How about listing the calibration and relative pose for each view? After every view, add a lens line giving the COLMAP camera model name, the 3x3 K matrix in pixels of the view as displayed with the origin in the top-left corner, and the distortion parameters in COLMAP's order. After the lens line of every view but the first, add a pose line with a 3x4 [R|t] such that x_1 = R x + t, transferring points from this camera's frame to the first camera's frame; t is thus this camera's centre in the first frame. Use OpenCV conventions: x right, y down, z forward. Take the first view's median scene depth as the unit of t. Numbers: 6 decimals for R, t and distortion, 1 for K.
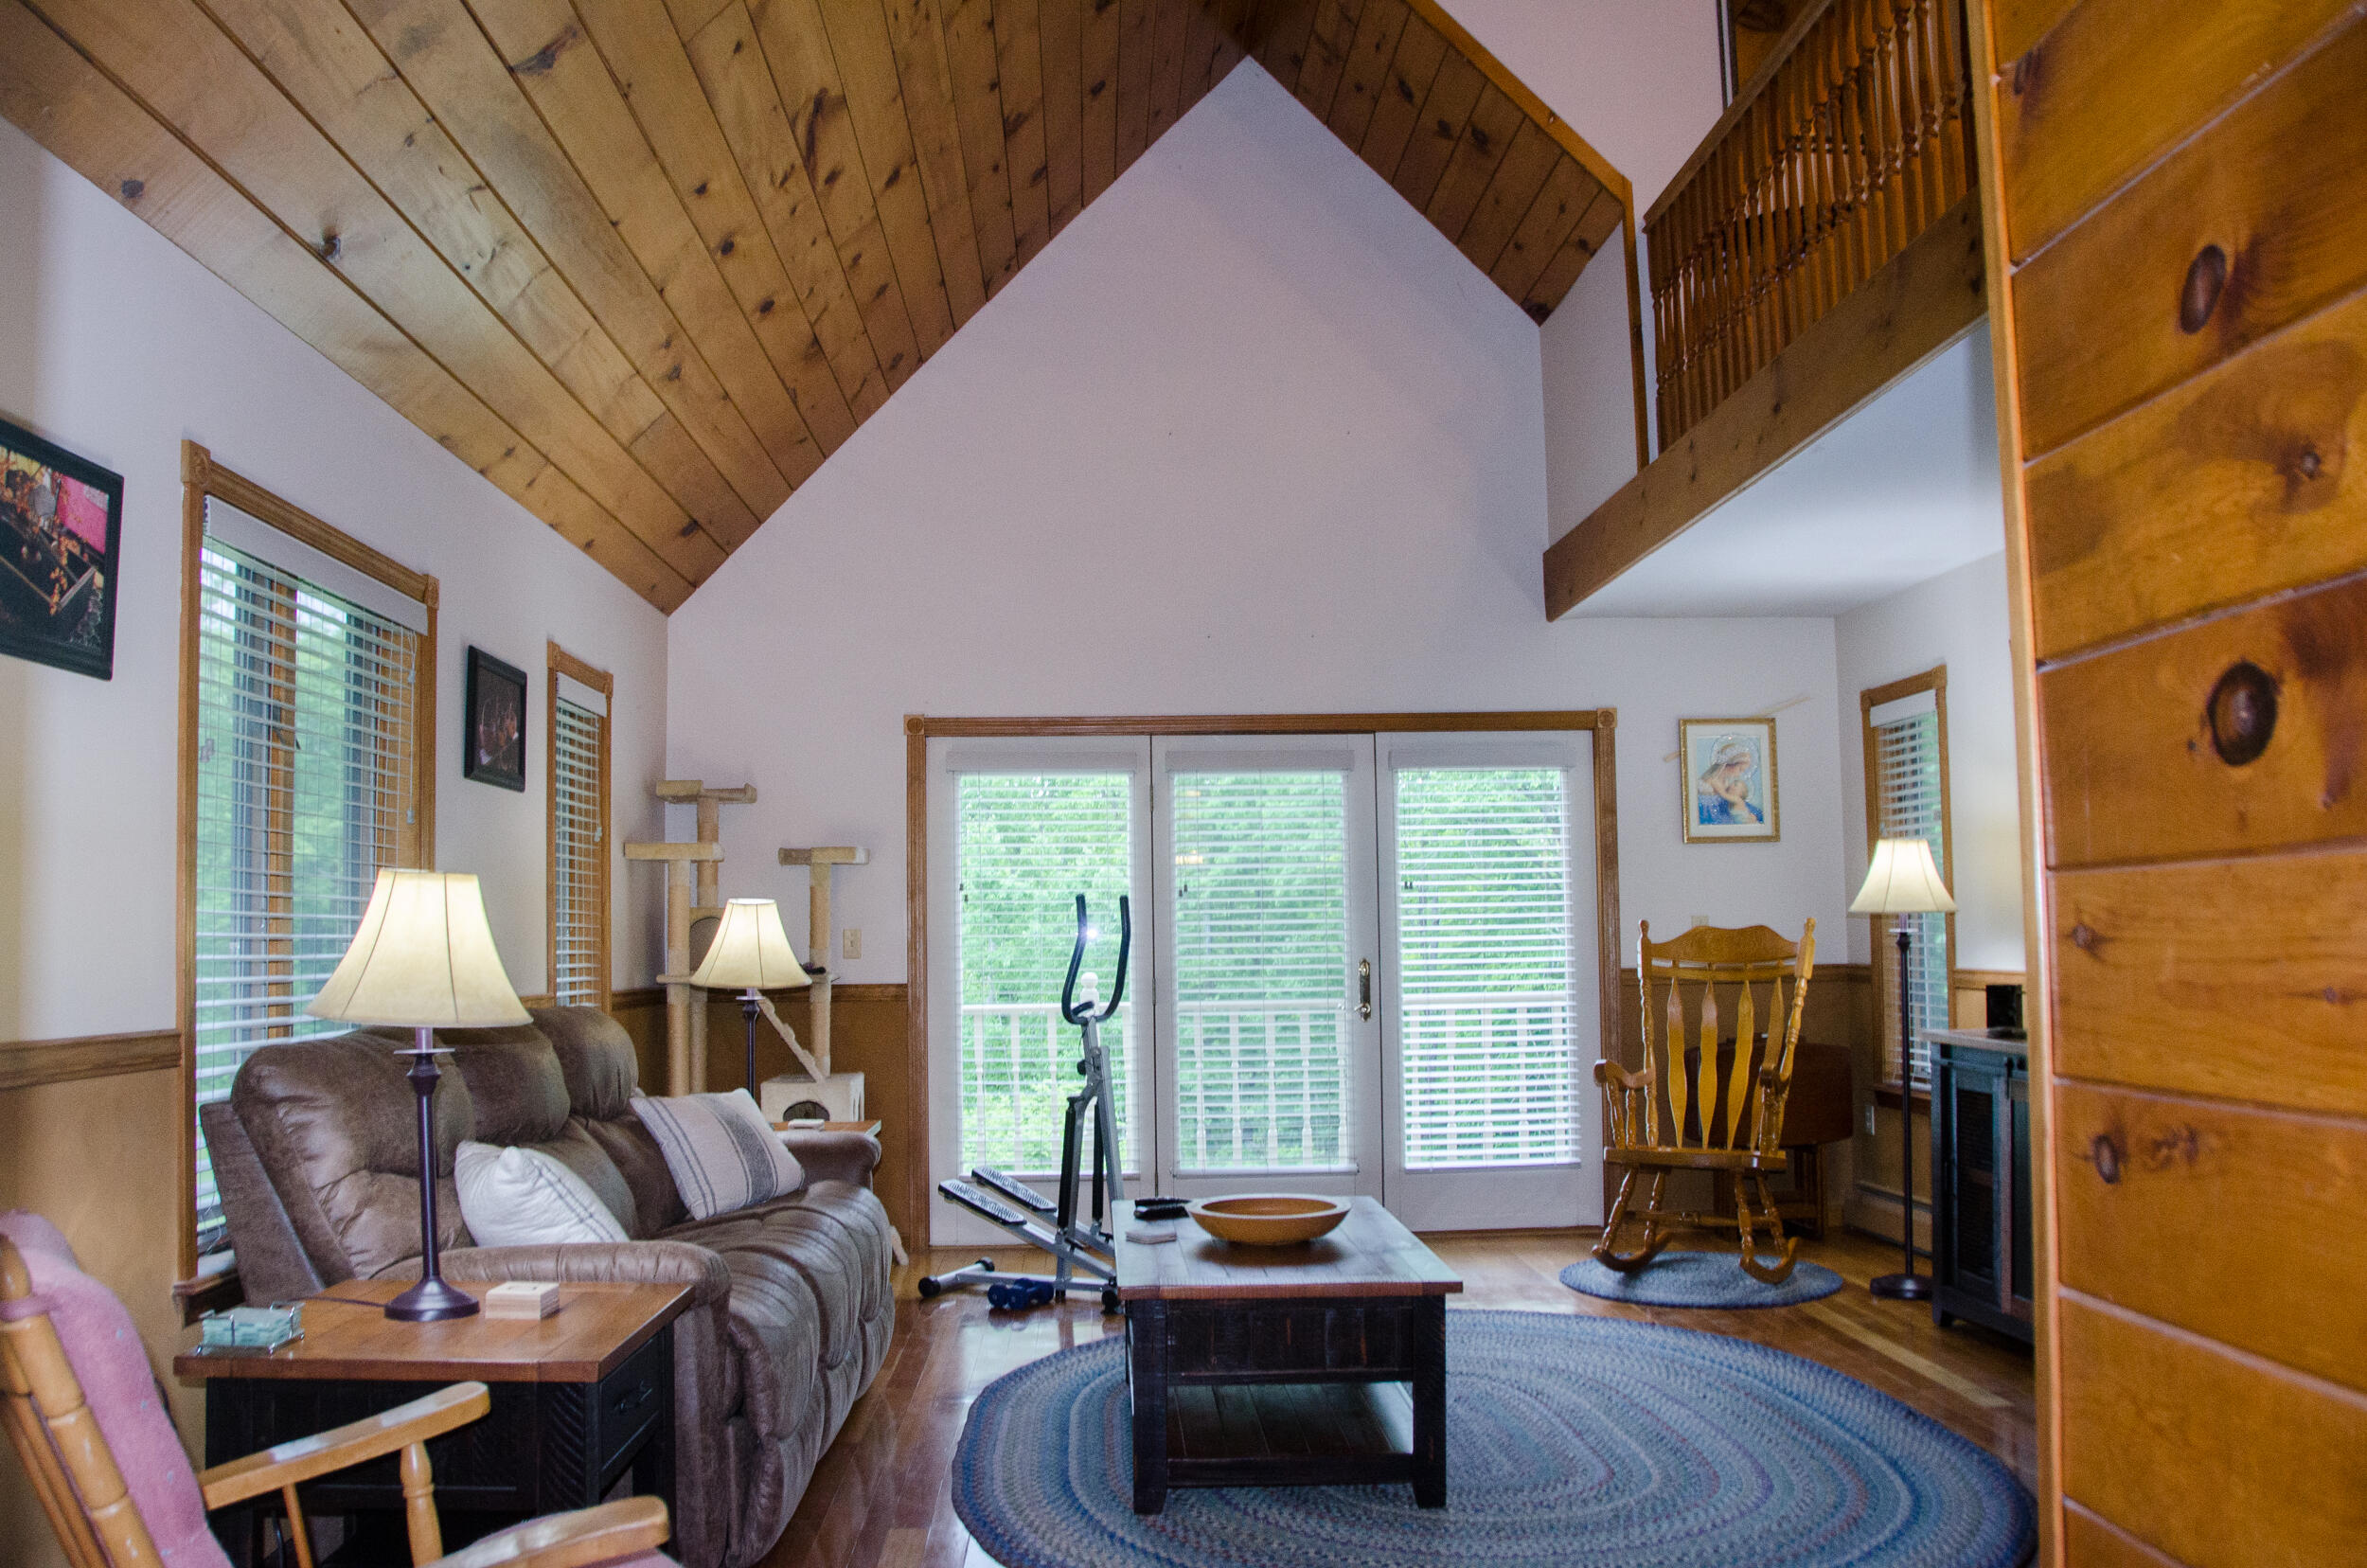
lens RADIAL K [[1867.4, 0, 1160.8], [0, 1867.4, 795.0], [0, 0, 1]] dist [-0.165969, 0.124617]
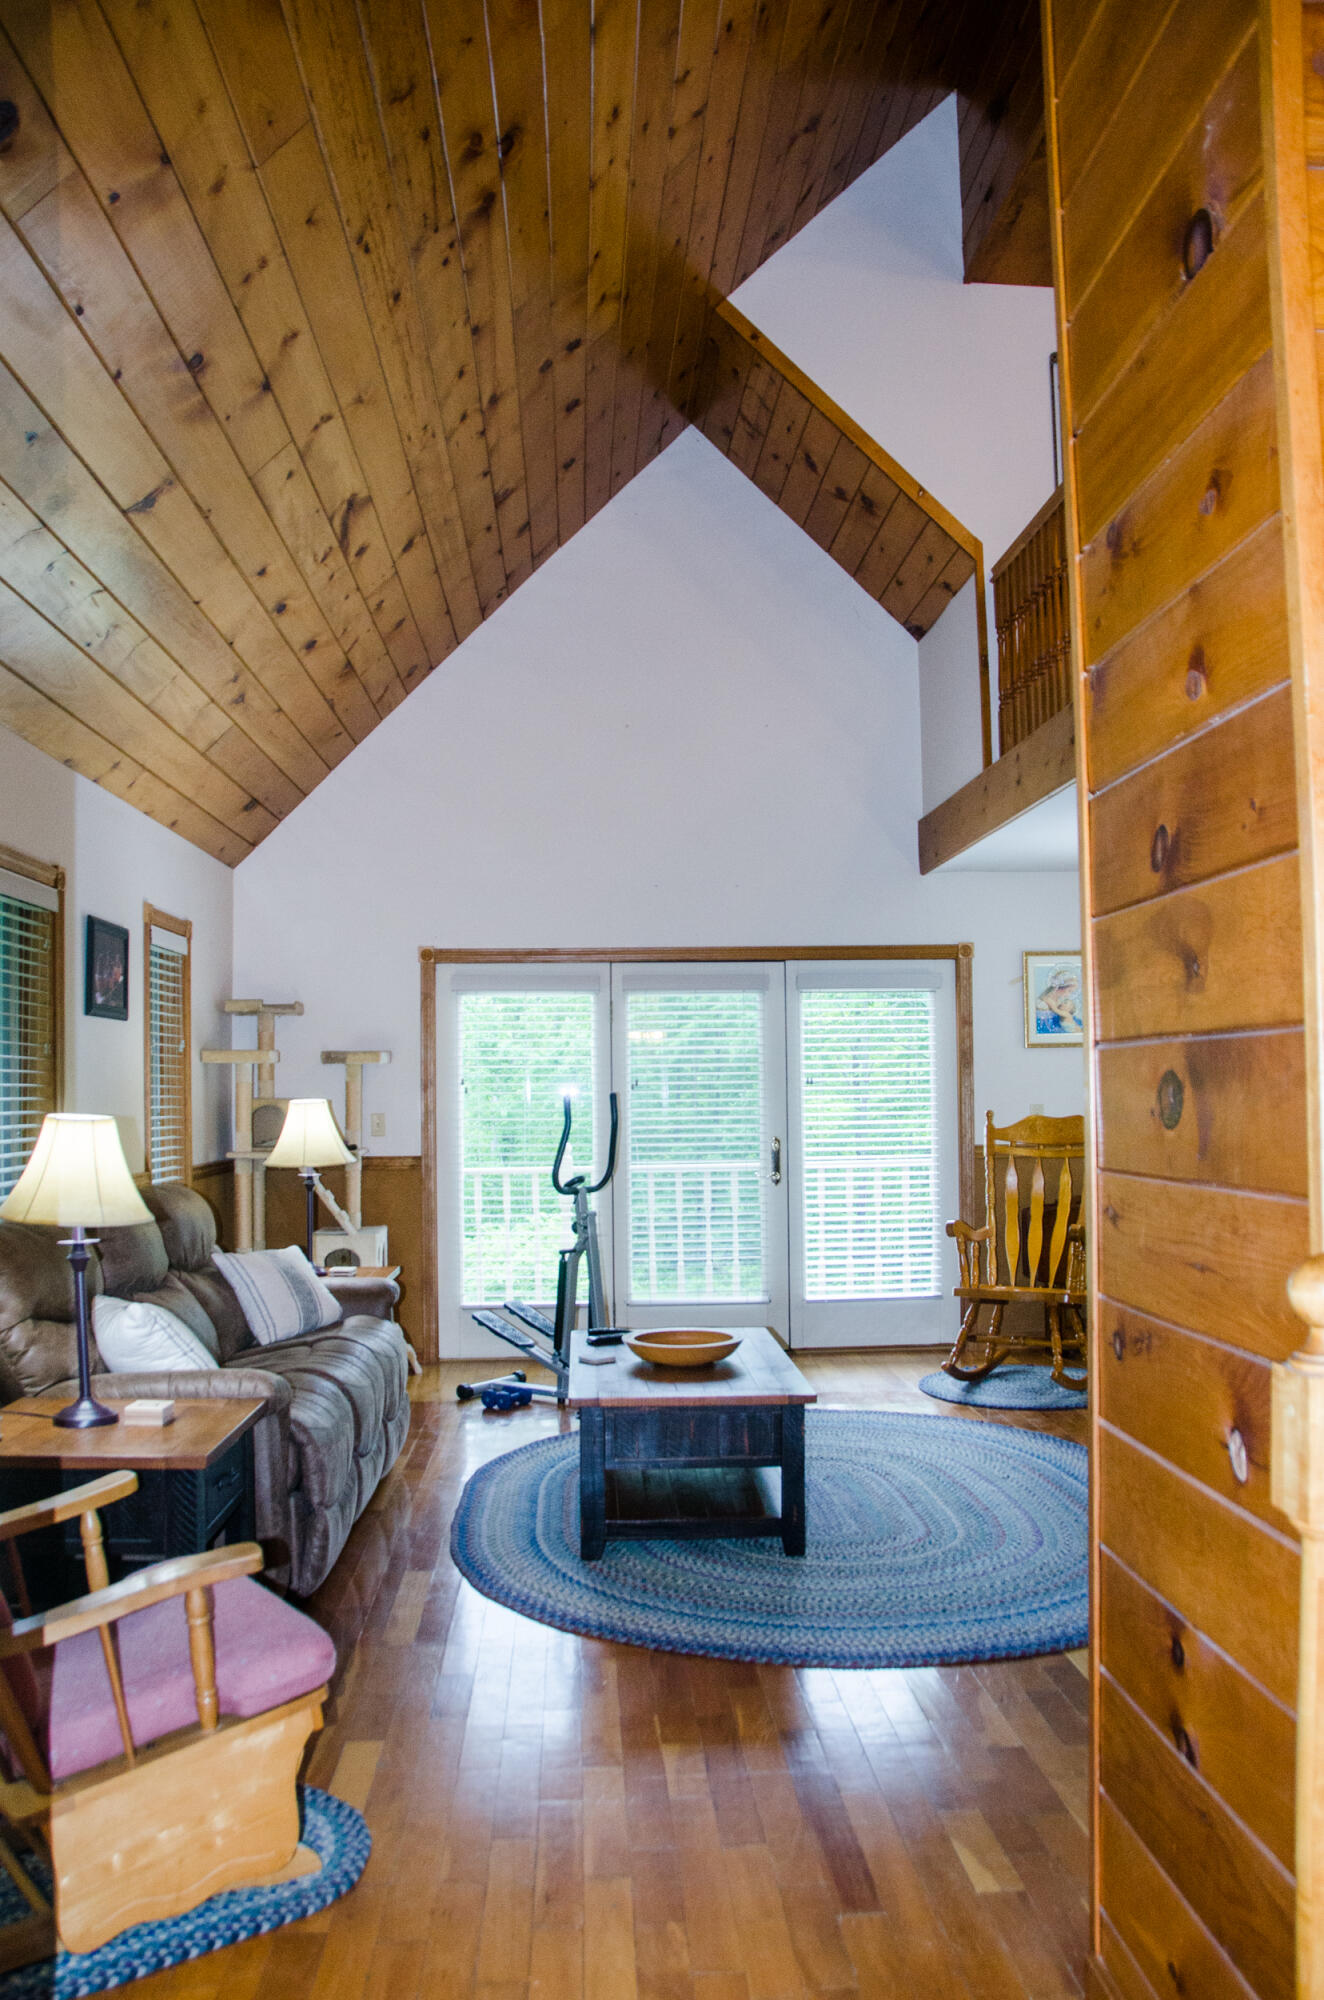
lens RADIAL K [[1577.8, 0, 680.3], [0, 1577.8, 1011.4], [0, 0, 1]] dist [-0.165969, 0.124617]
pose [[0.999677, 0.003002, 0.025251, 0.020202], [-0.003721, 0.999587, 0.028484, -0.039481], [-0.025155, -0.028569, 0.999275, -0.113873]]
